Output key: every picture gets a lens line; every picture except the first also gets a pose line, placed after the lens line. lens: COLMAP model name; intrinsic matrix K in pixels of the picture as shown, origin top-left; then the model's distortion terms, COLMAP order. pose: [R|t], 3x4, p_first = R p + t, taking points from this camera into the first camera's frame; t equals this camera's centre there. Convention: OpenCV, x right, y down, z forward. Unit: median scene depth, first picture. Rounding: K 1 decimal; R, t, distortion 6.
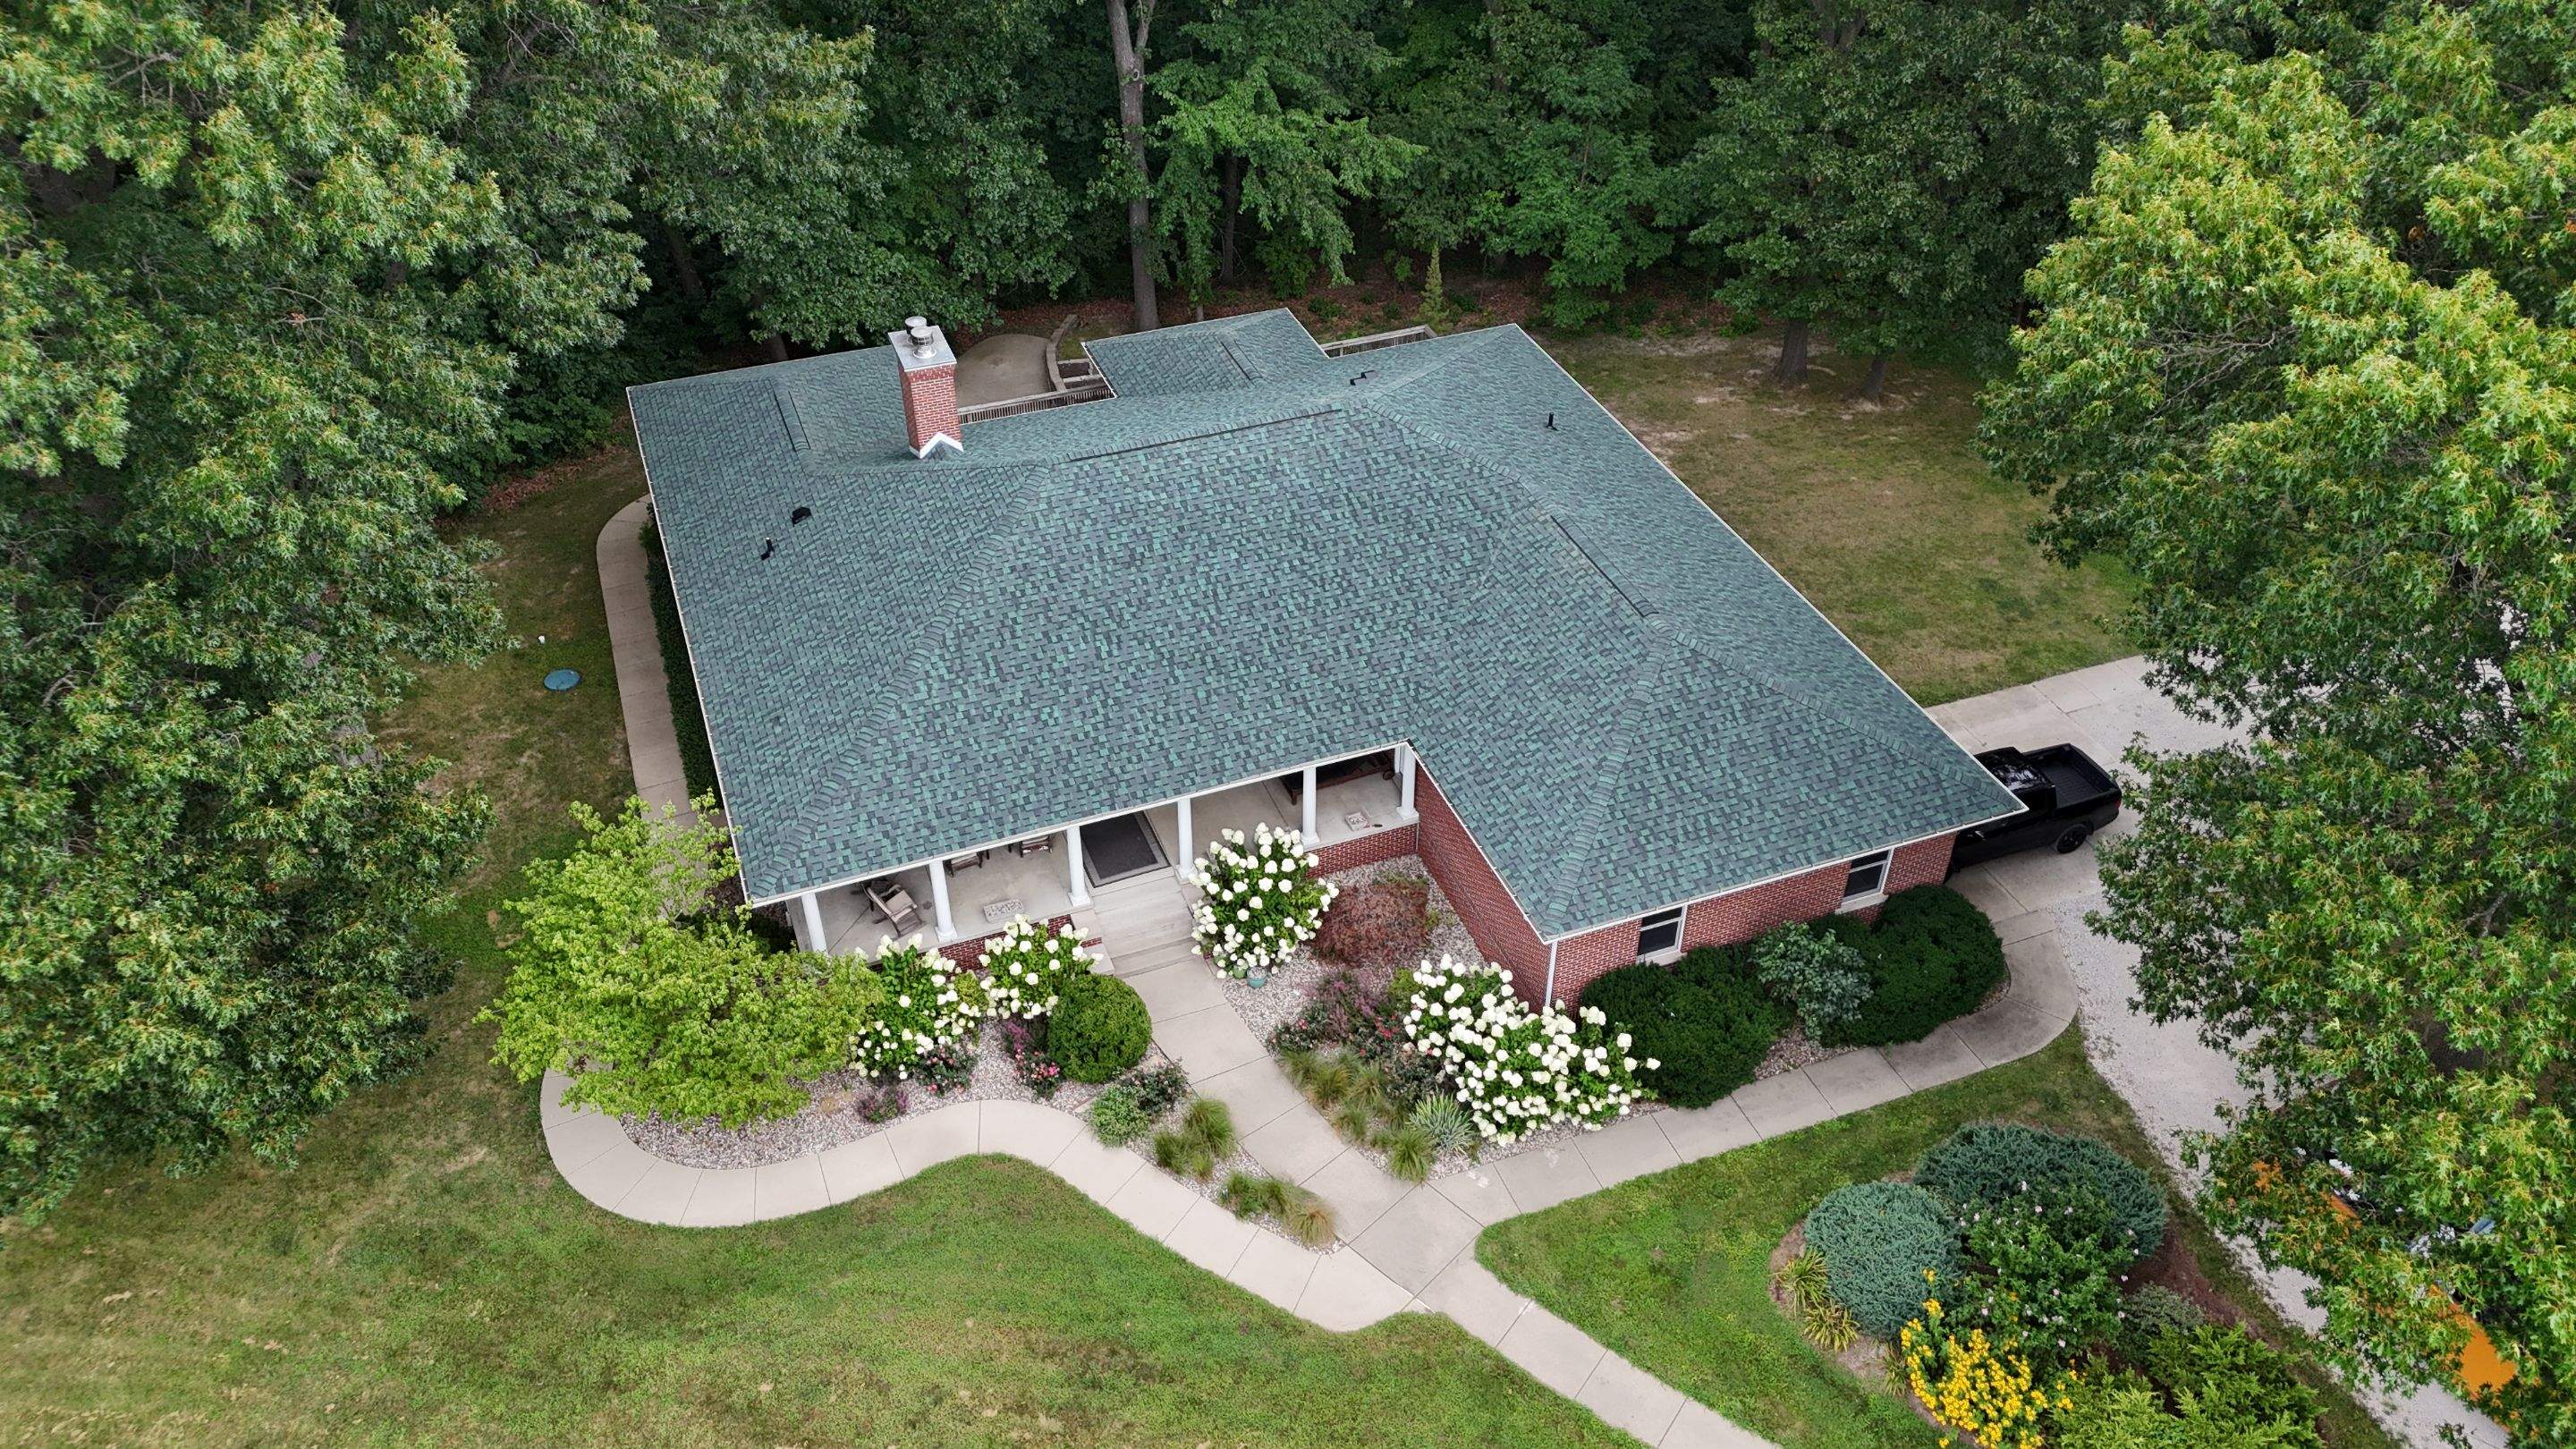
lens RADIAL K [[1888.9, 0, 1292.1], [0, 1888.9, 721.9], [0, 0, 1]] dist [0.108520, -0.137944]
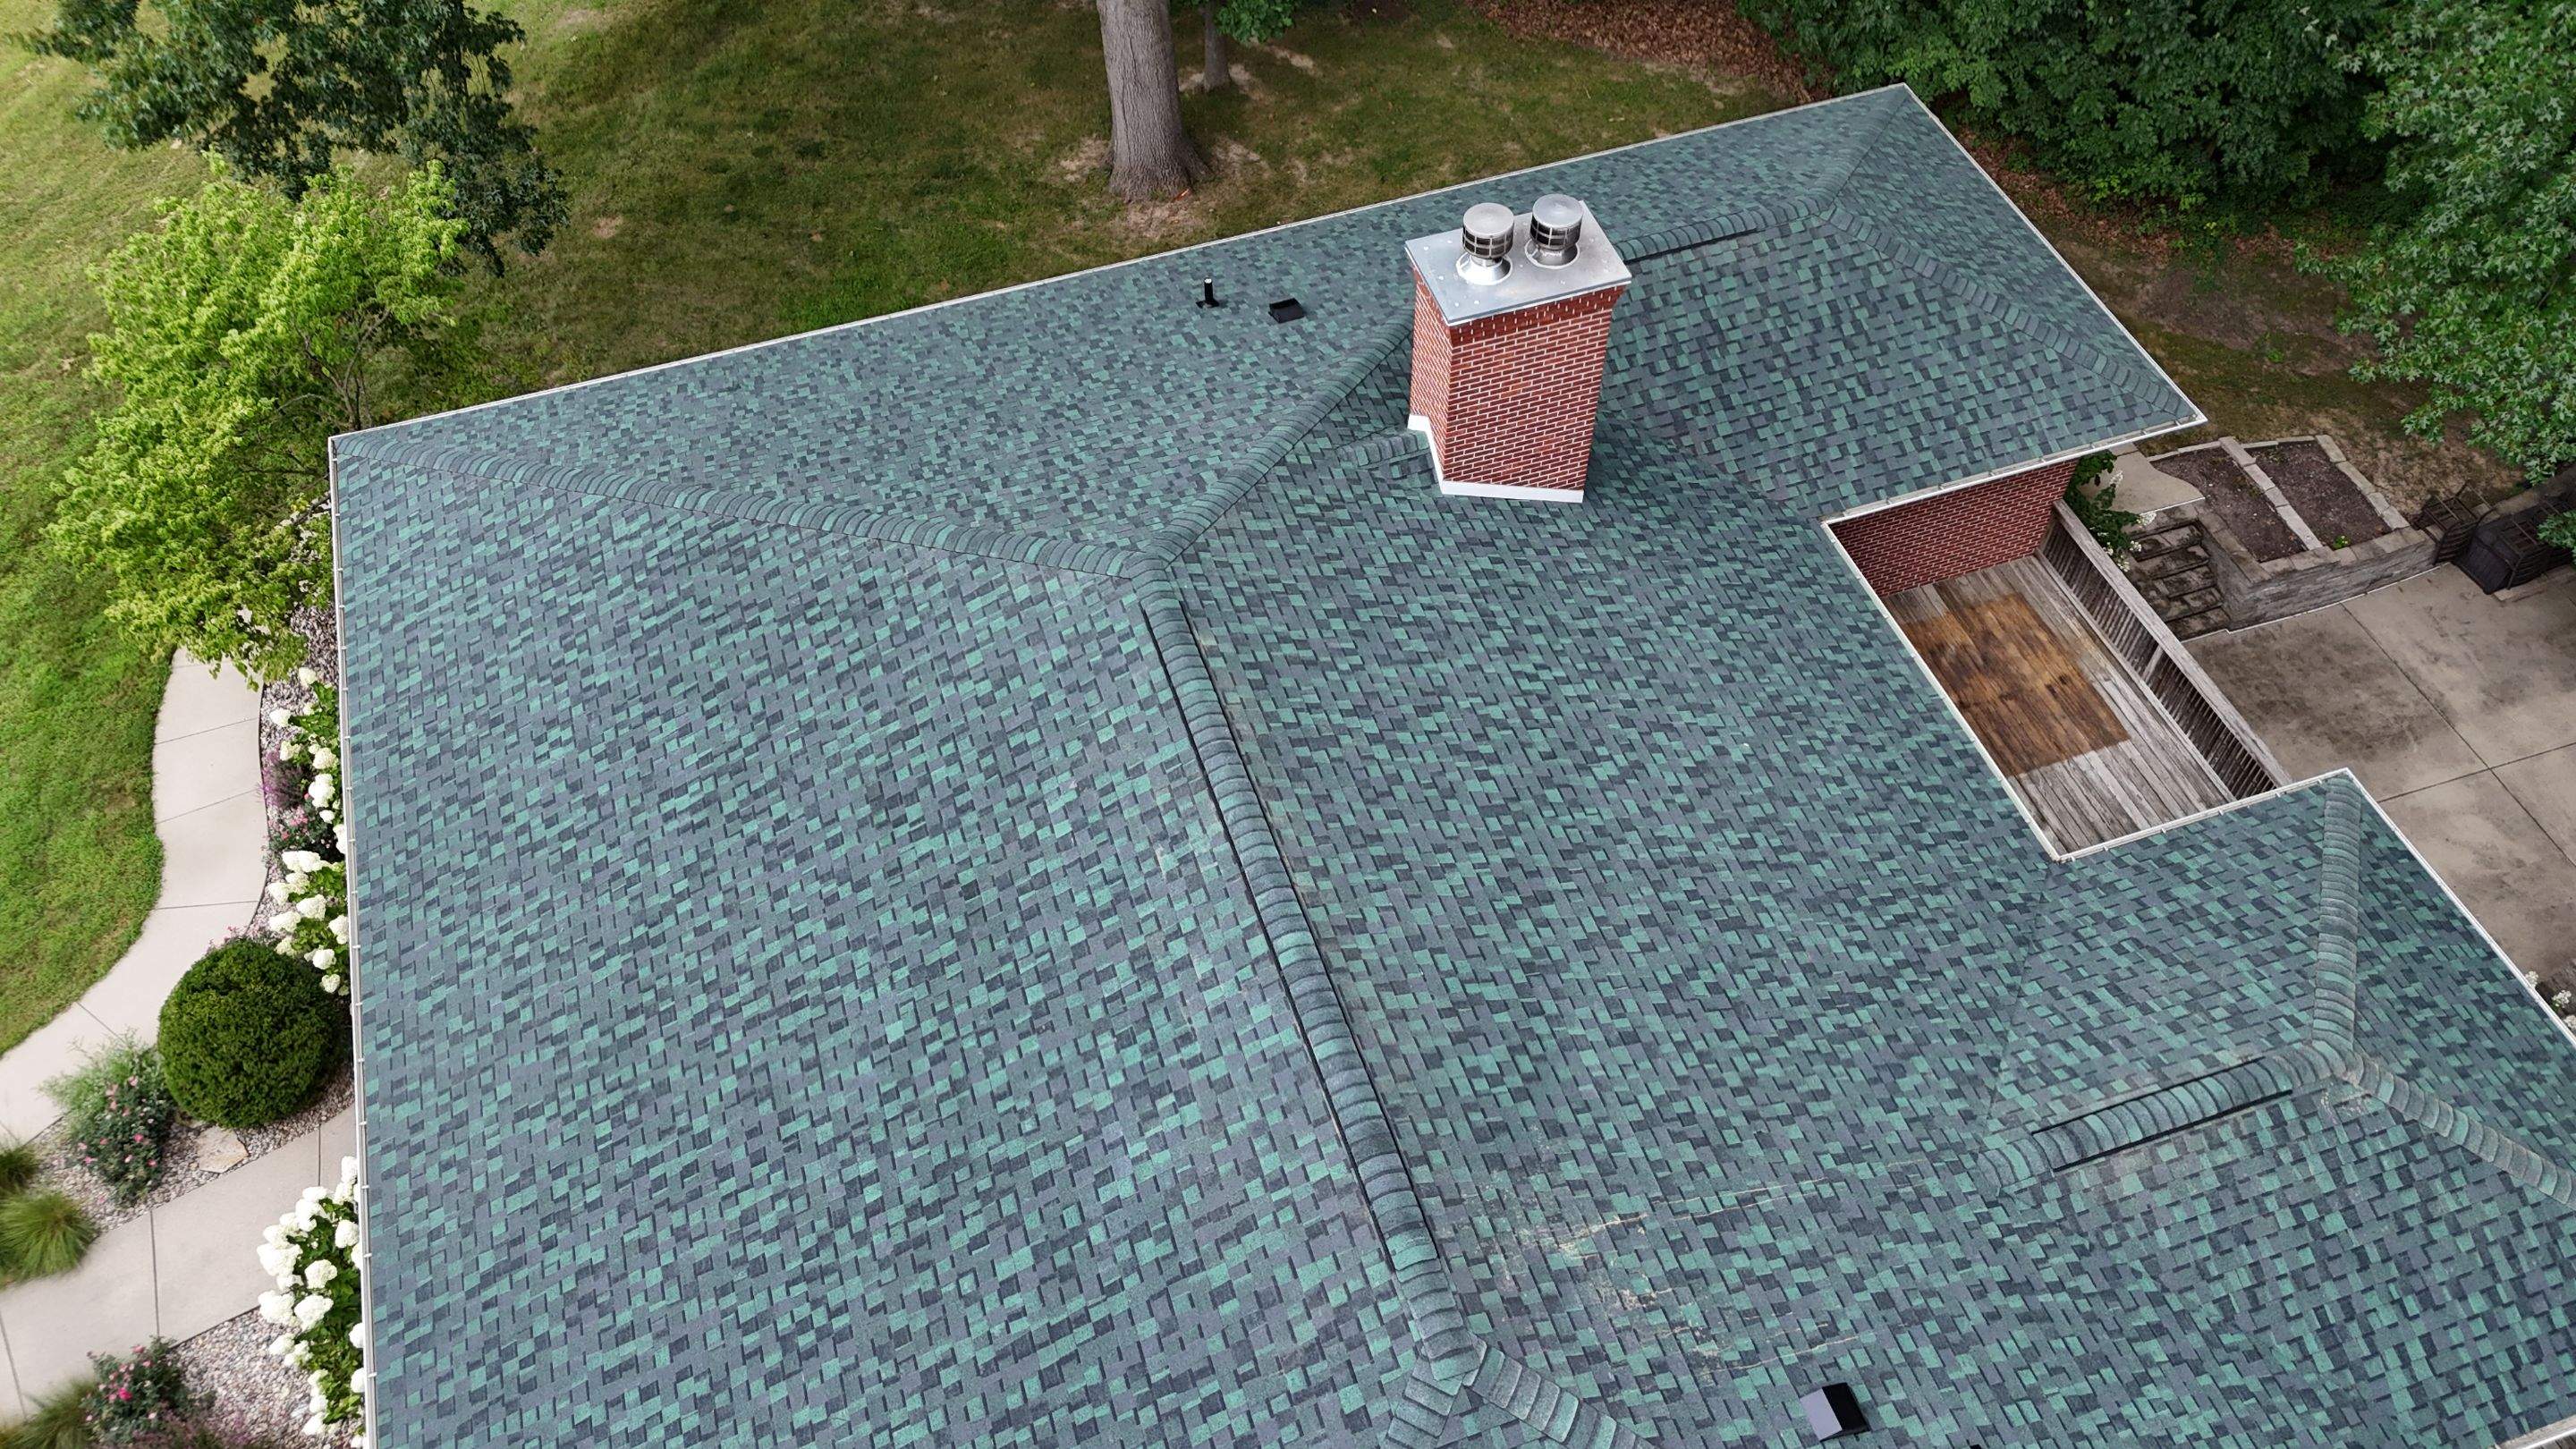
lens RADIAL K [[1922.5, 0, 1292.8], [0, 1922.5, 684.6], [0, 0, 1]] dist [0.084214, -0.106175]
pose [[-0.045208, 0.781576, -0.622170, 0.169223], [-0.605839, 0.473753, 0.639154, -0.459489], [0.794302, 0.405829, 0.452091, 0.937985]]
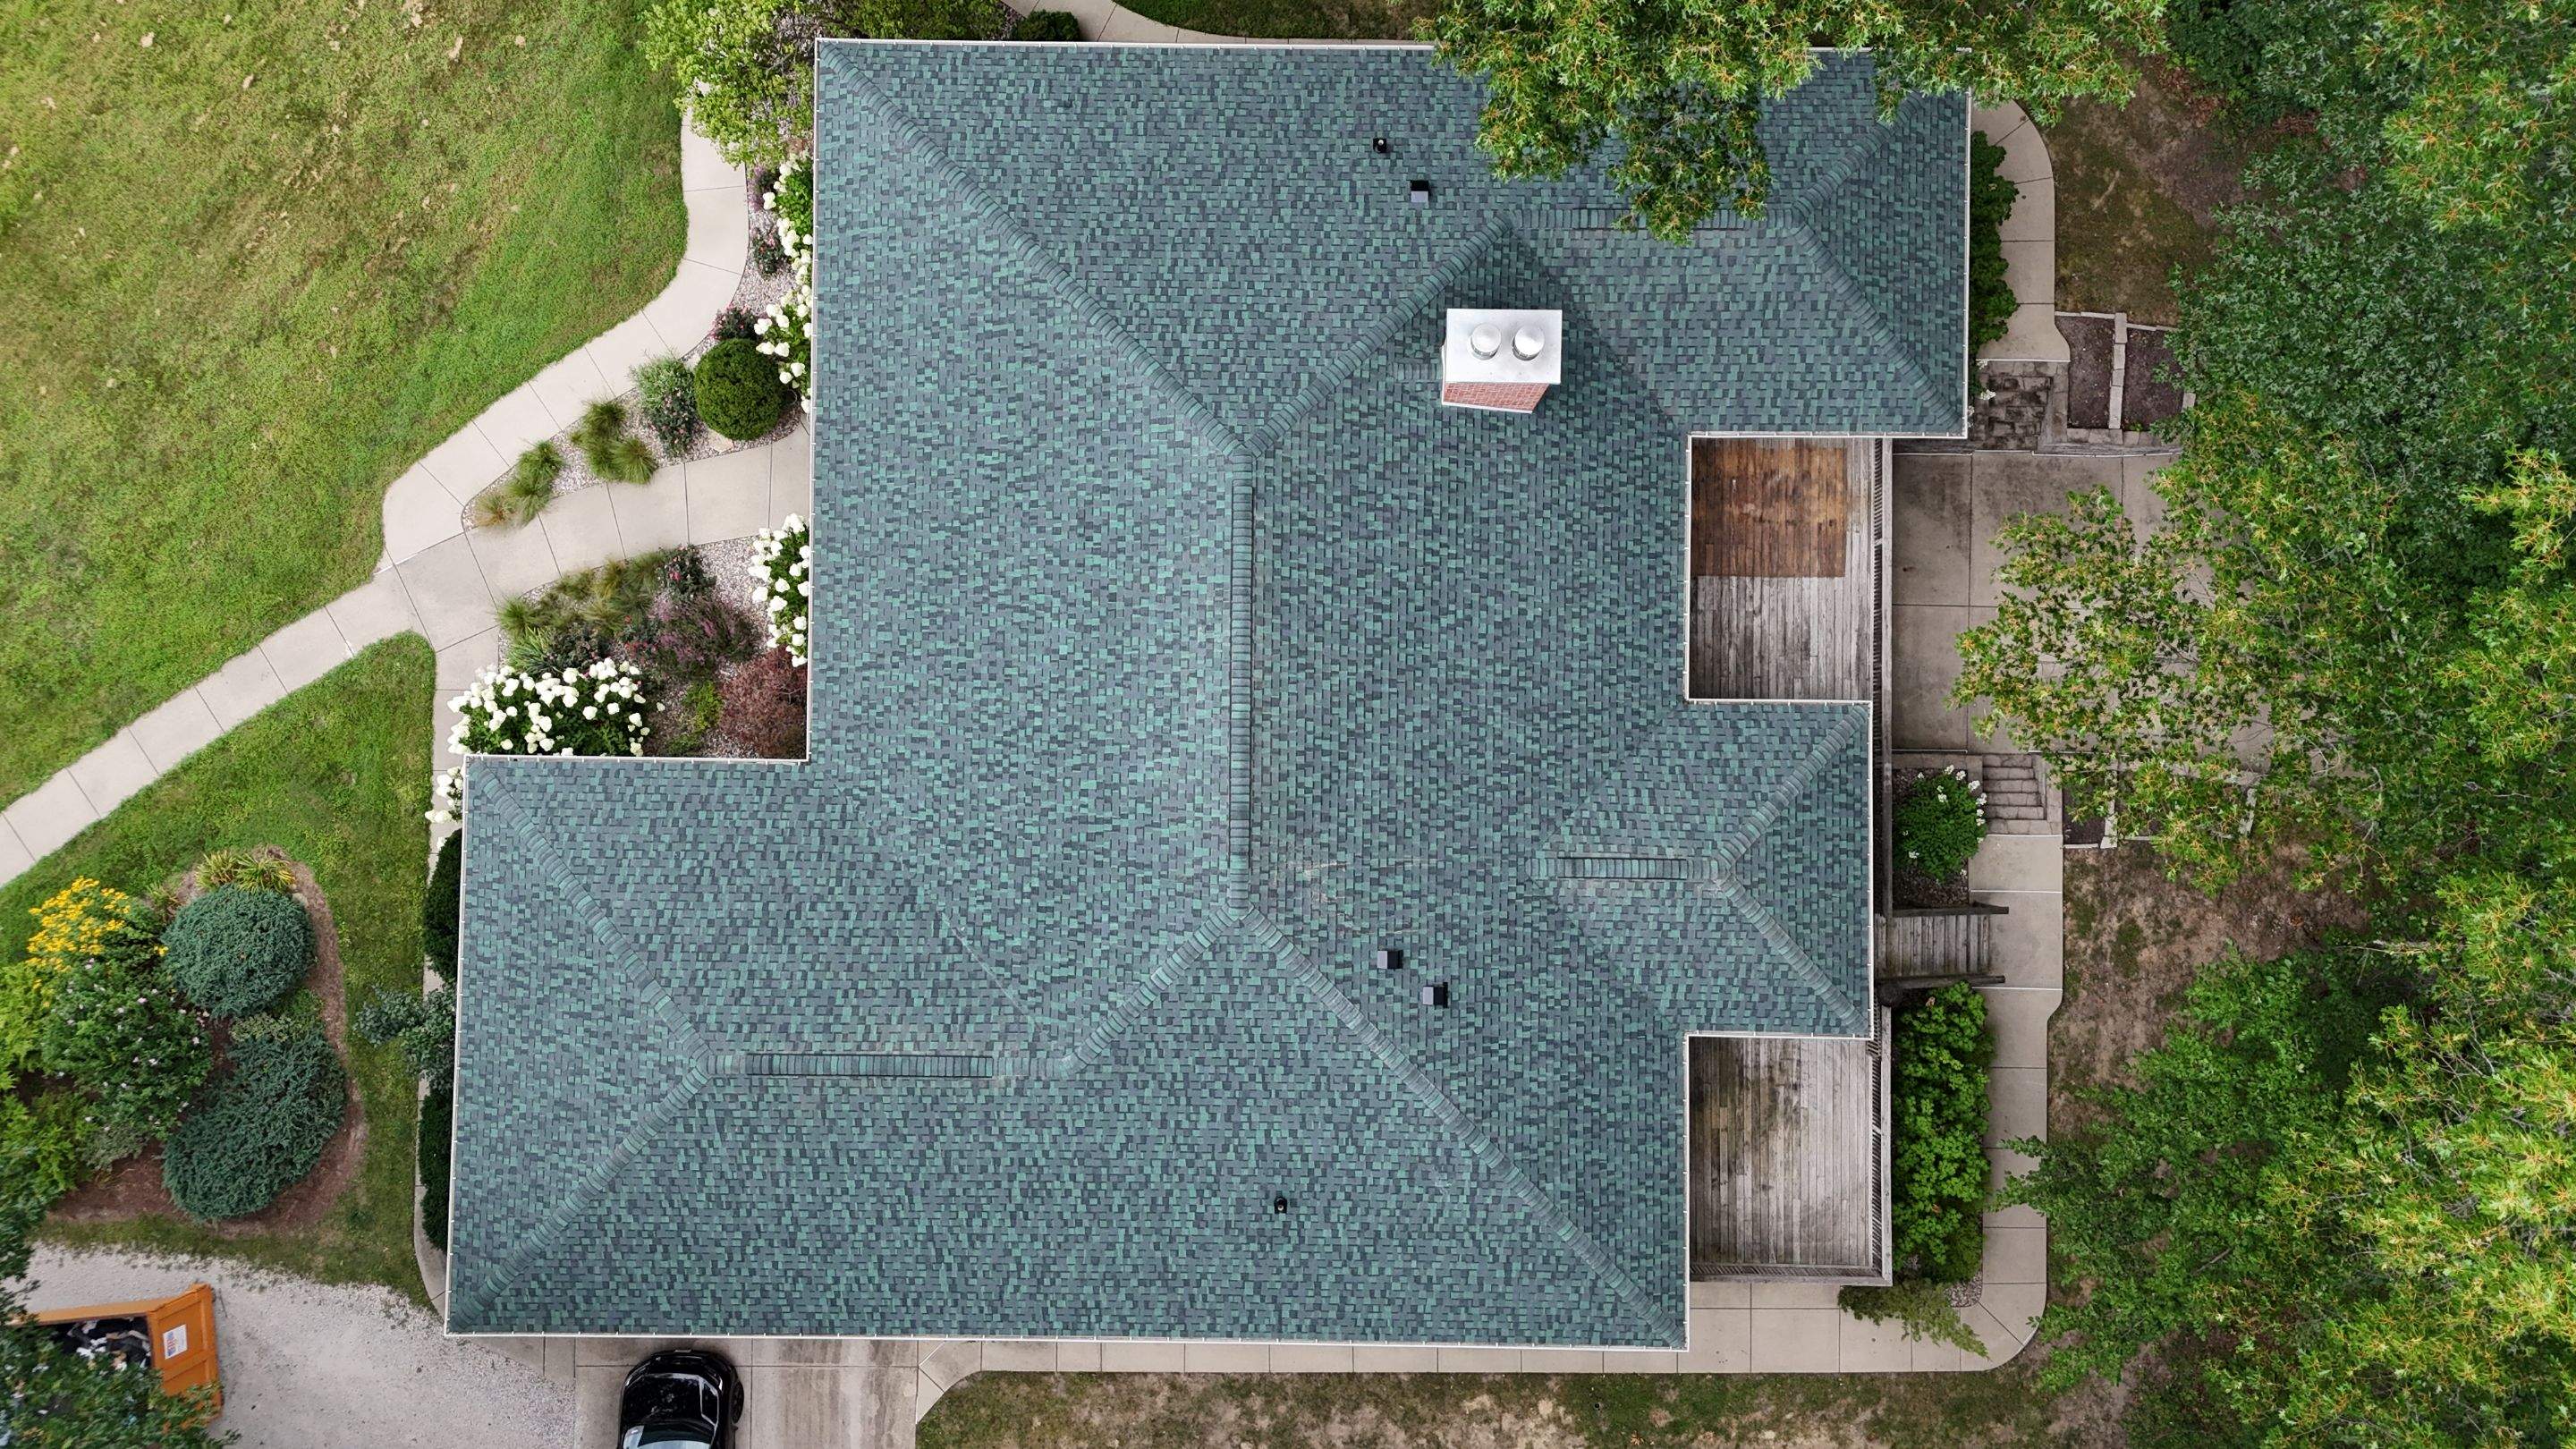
lens RADIAL K [[1890.7, 0, 1284.3], [0, 1890.7, 708.9], [0, 0, 1]] dist [0.176903, -0.385048]
pose [[-0.371651, 0.927965, -0.027518, -0.021645], [-0.565771, -0.202892, 0.799211, -0.867712], [0.736056, 0.312596, 0.600421, 0.645780]]
